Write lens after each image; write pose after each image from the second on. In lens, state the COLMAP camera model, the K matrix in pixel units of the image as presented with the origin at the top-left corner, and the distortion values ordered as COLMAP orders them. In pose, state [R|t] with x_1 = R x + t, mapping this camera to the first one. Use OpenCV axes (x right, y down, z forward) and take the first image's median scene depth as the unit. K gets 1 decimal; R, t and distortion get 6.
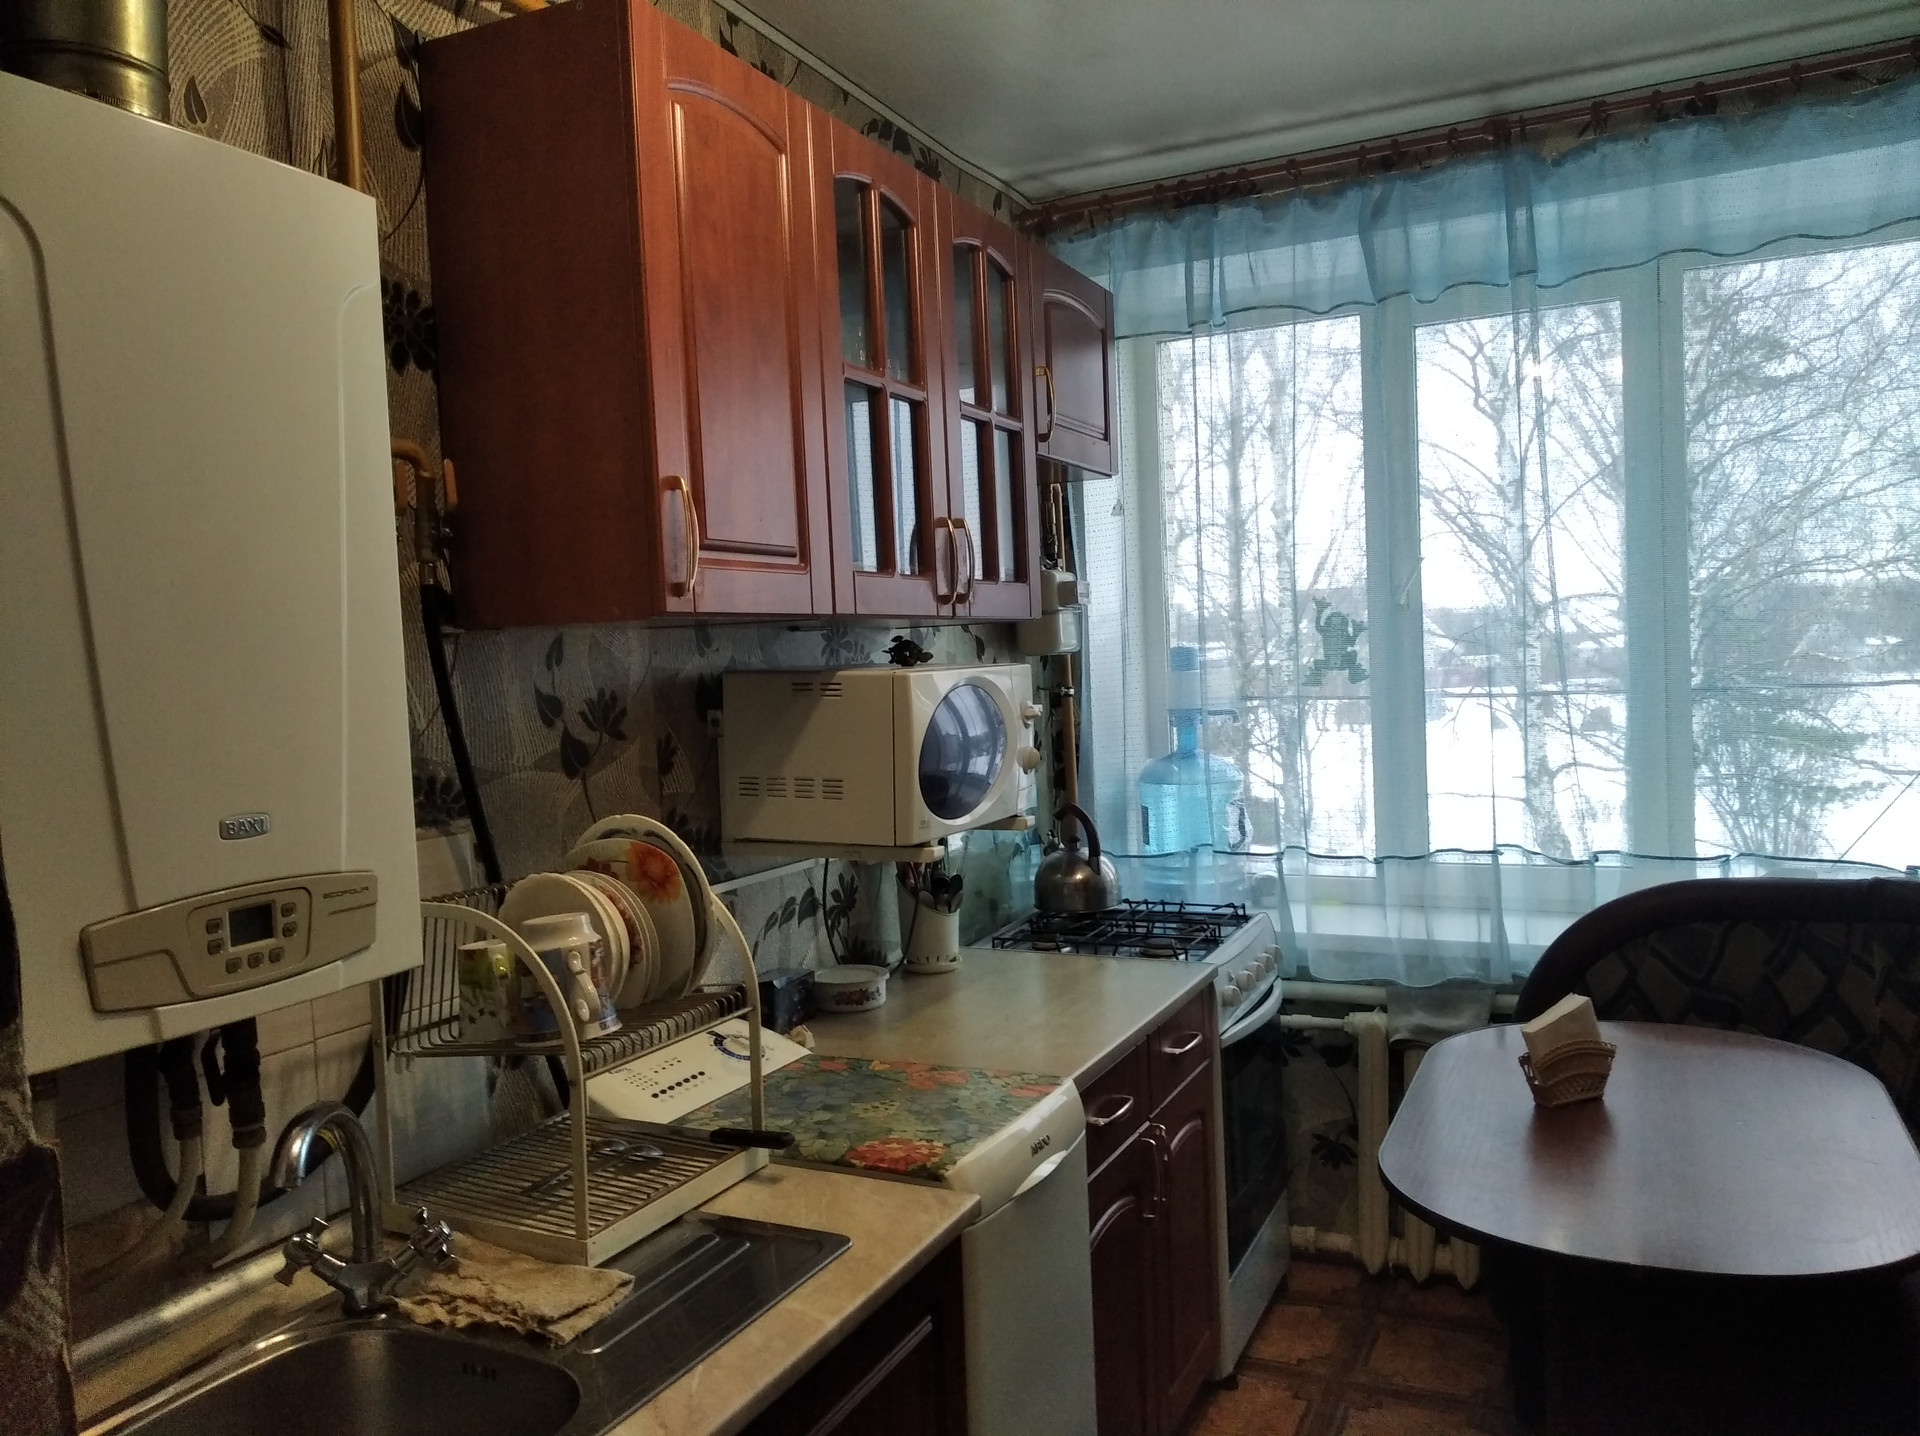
lens RADIAL K [[1484.2, 0, 961.0], [0, 1484.2, 710.6], [0, 0, 1]] dist [0.041529, -0.055940]
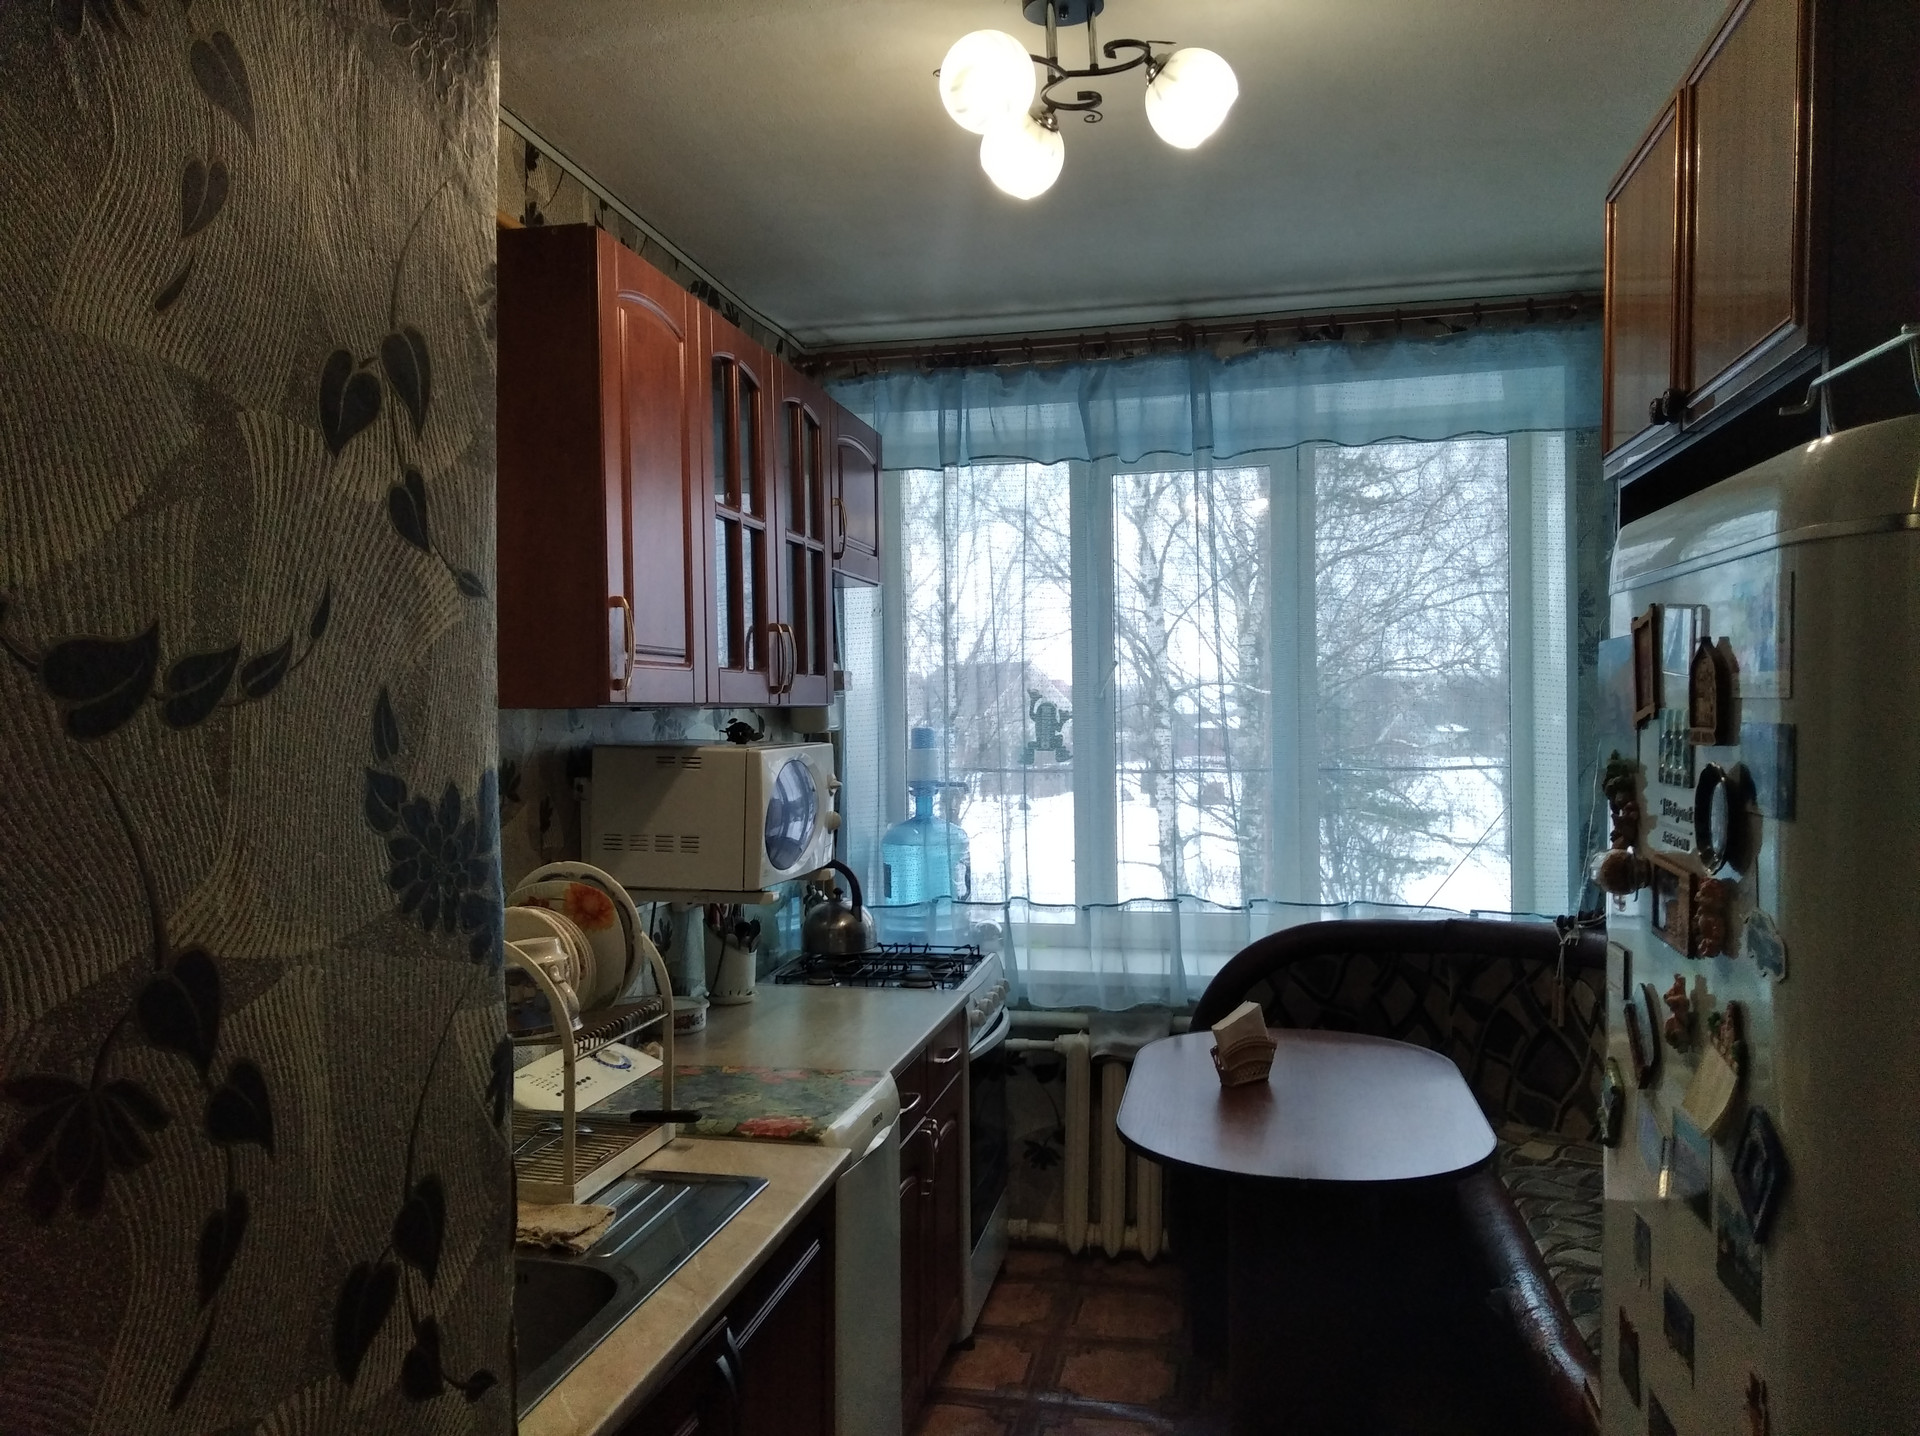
lens RADIAL K [[1465.4, 0, 960.0], [0, 1465.4, 718.0], [0, 0, 1]] dist [0.052645, -0.088100]
pose [[0.972960, 0.025543, 0.229558, -0.112082], [-0.015935, 0.998922, -0.043610, -0.001468], [-0.230424, 0.038773, 0.972317, -0.171796]]
